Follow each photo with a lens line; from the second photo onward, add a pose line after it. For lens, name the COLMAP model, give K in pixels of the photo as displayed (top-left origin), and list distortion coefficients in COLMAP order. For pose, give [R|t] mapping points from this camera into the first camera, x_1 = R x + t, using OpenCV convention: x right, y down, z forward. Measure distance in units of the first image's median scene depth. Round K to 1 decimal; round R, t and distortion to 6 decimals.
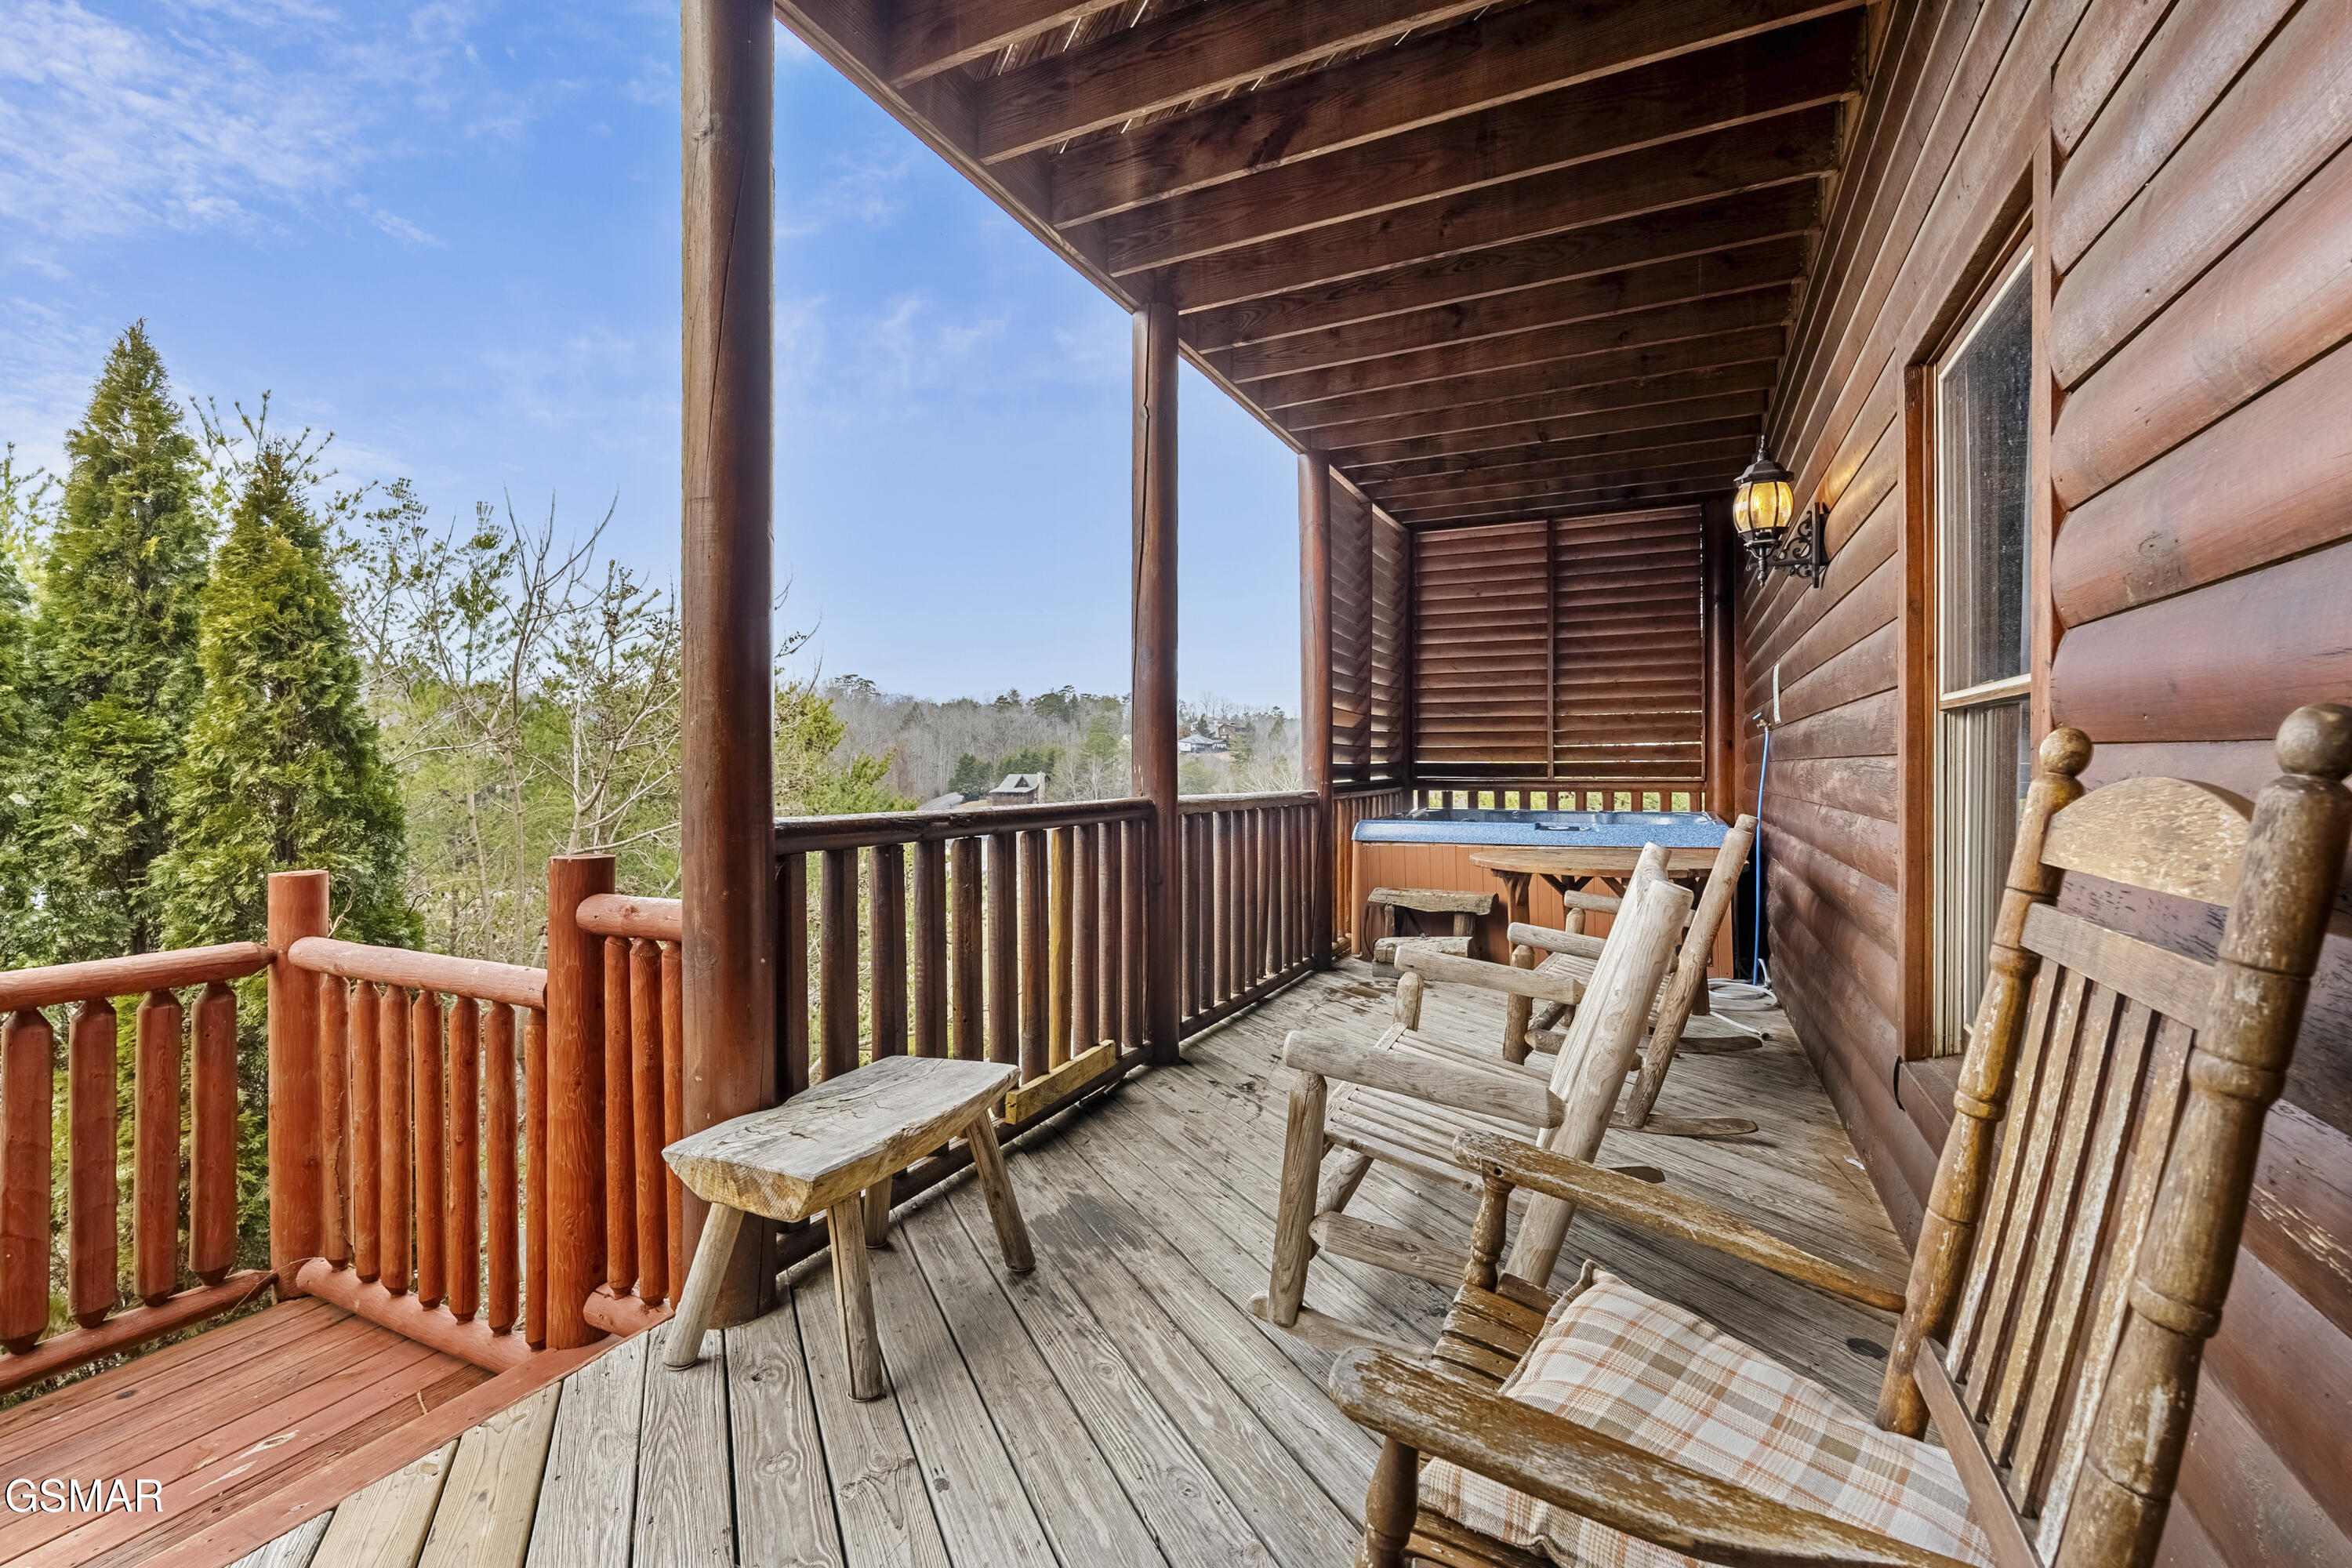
lens RADIAL K [[1059.4, 0, 1177.4], [0, 1059.4, 770.0], [0, 0, 1]] dist [0.000677, 0.000053]
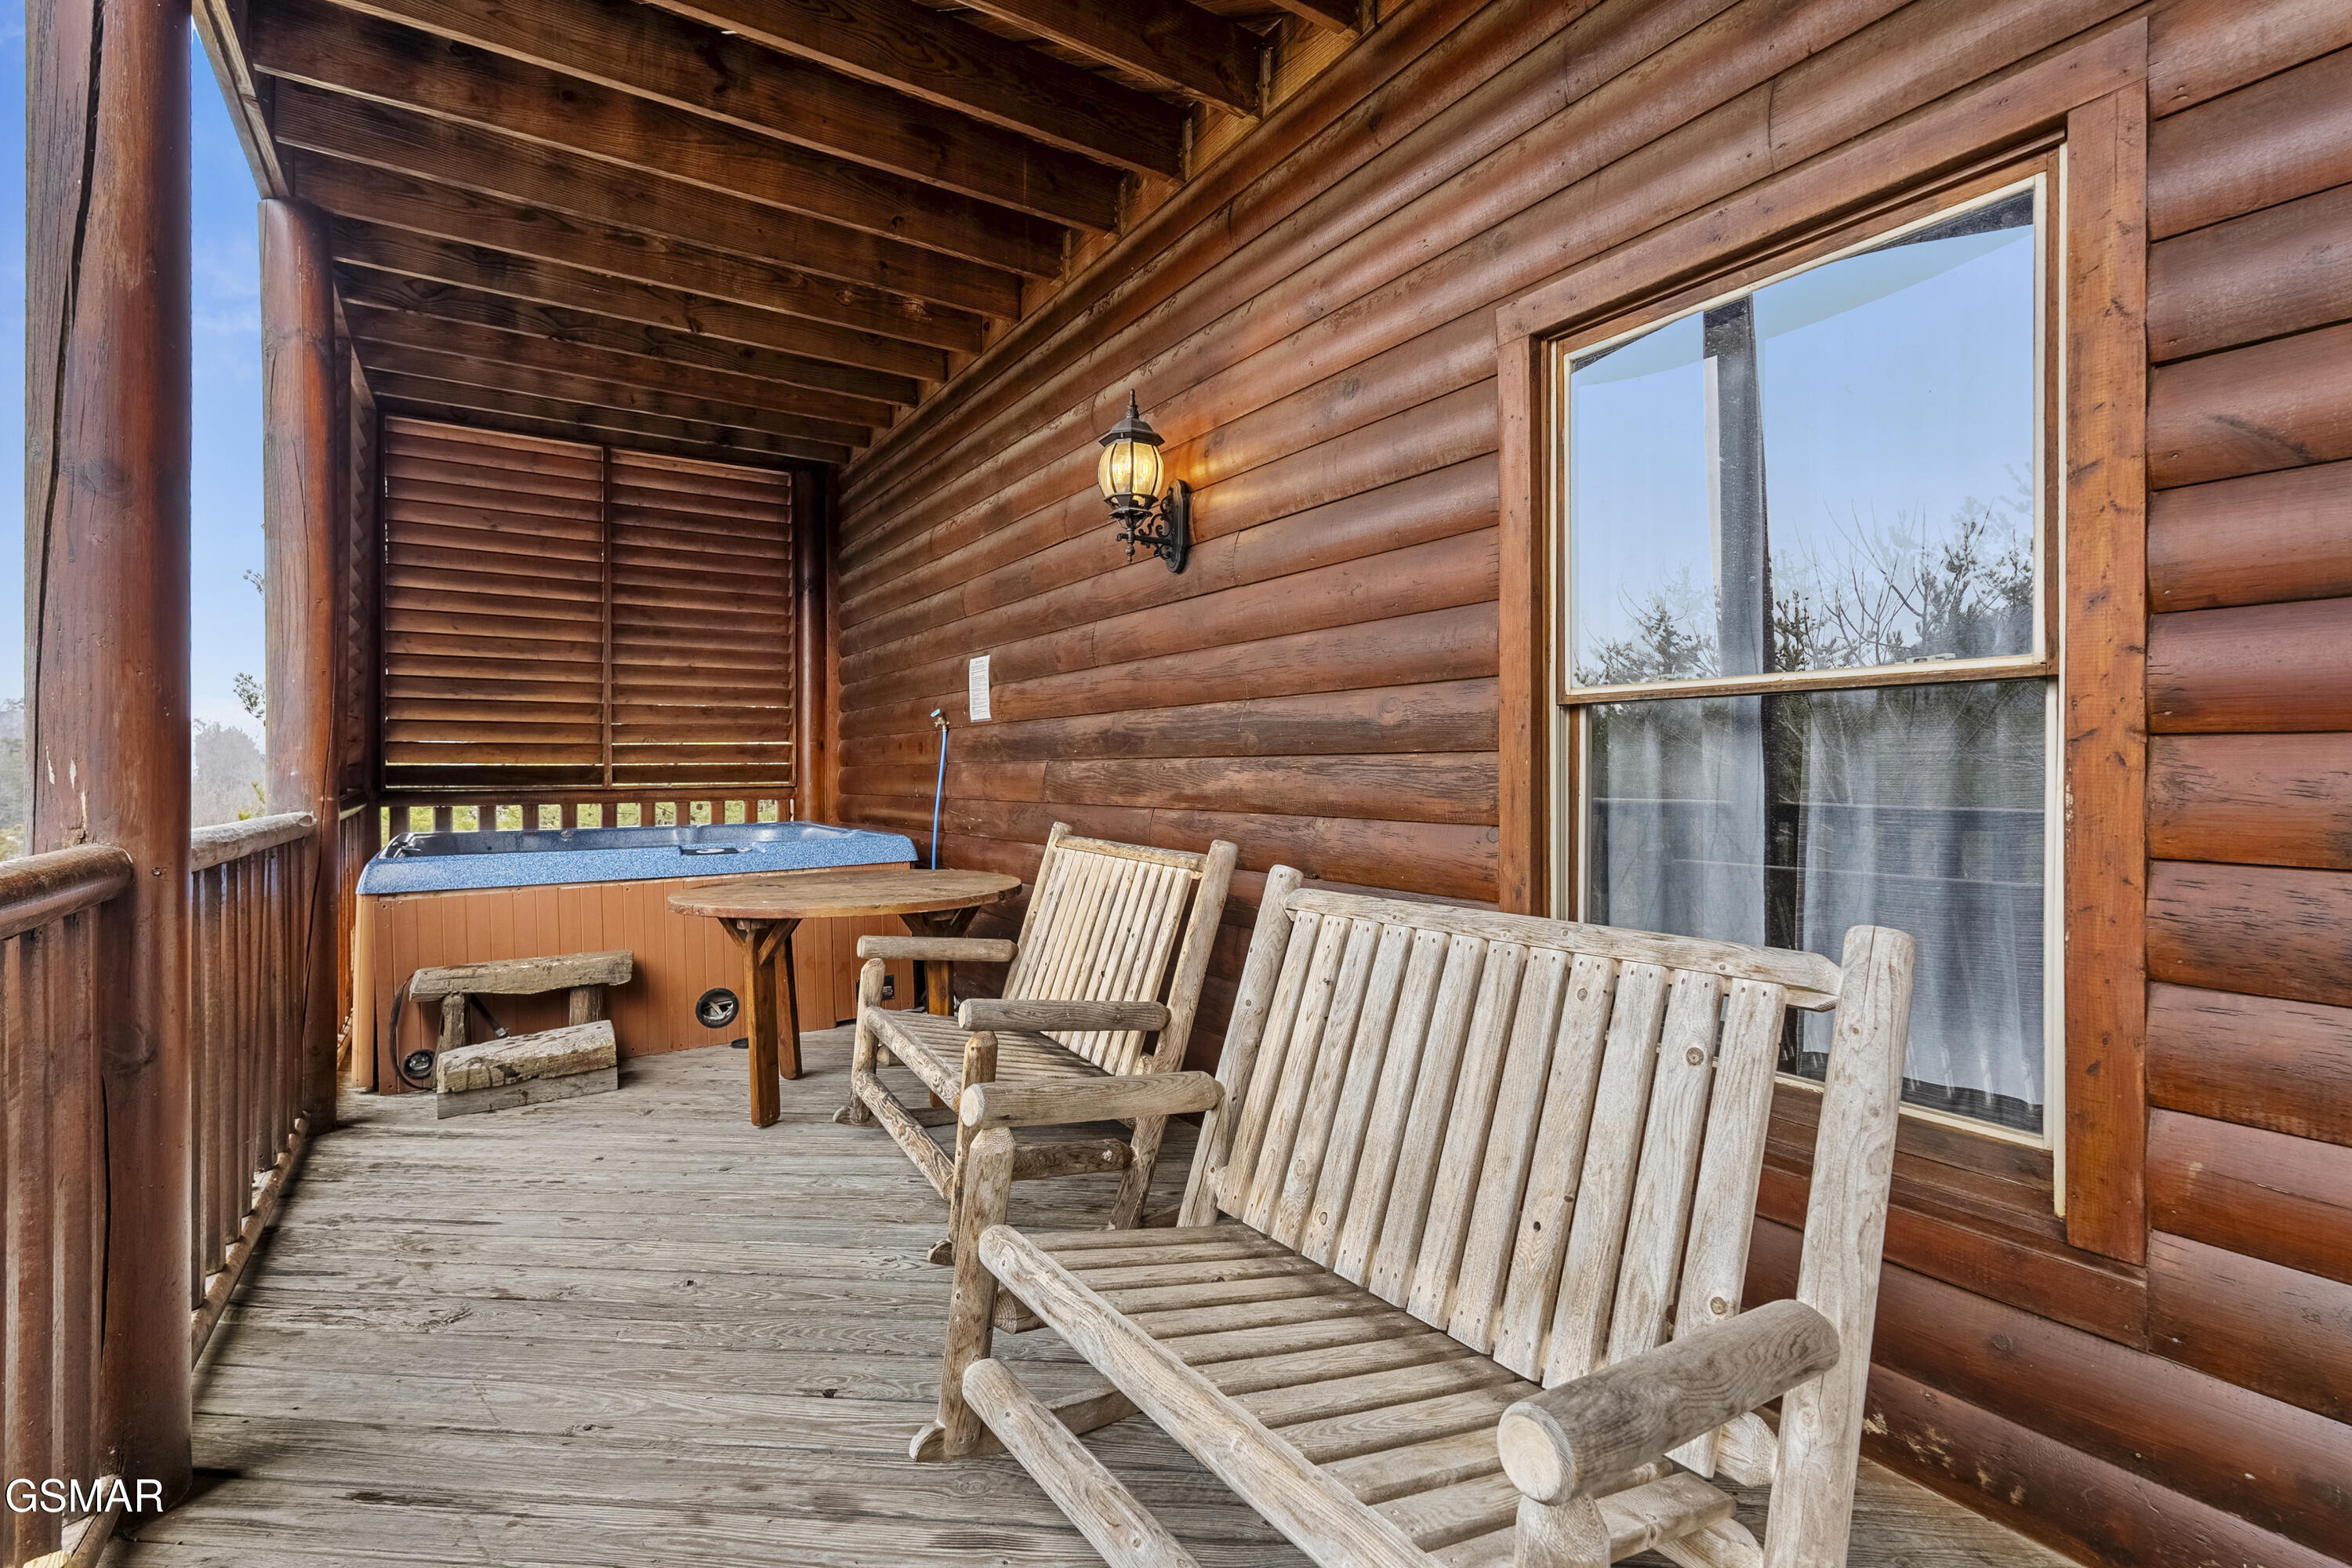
lens RADIAL K [[1059.4, 0, 1177.4], [0, 1059.4, 770.0], [0, 0, 1]] dist [0.000677, 0.000053]
pose [[0.526341, -0.000232, 0.850273, -0.079101], [0.005627, 0.999979, -0.003211, 0.001105], [-0.850255, 0.006474, 0.526332, 0.246979]]
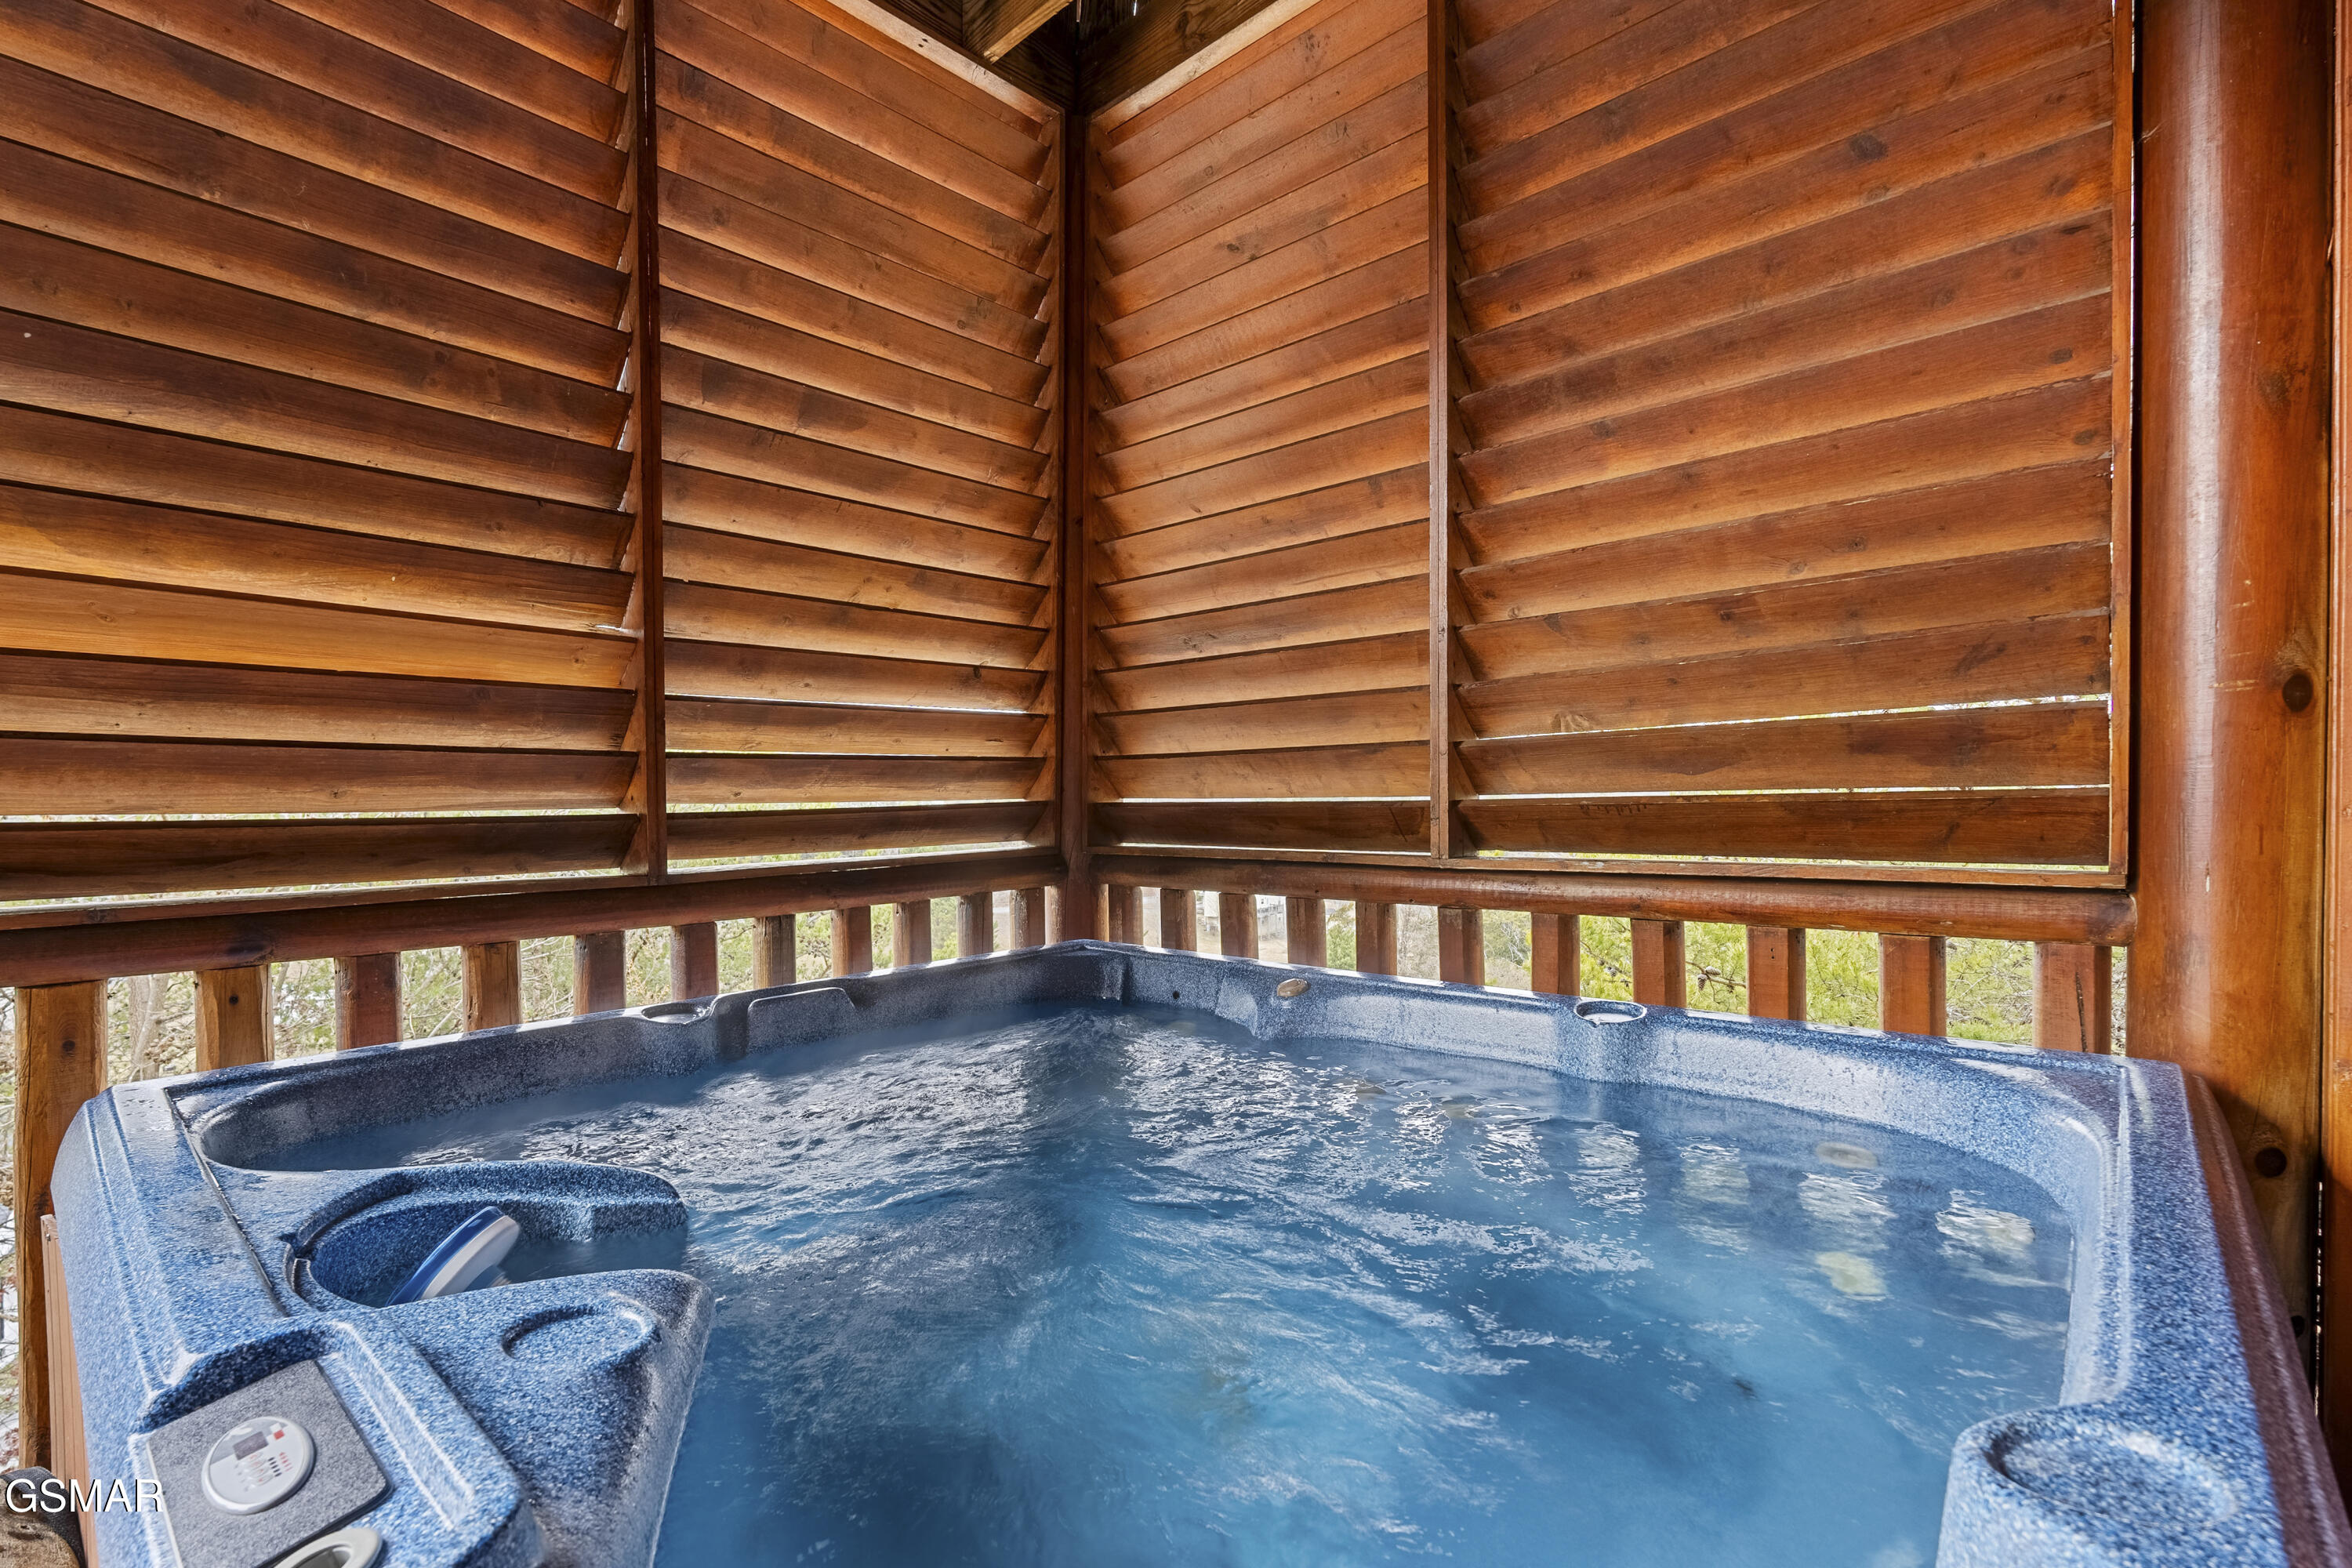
lens RADIAL K [[1059.4, 0, 1177.4], [0, 1059.4, 770.0], [0, 0, 1]] dist [0.000677, 0.000053]
pose [[0.962012, -0.015932, -0.272540, 0.356041], [0.008116, 0.999523, -0.029781, -0.006897], [0.272885, 0.026437, 0.961683, 0.714303]]
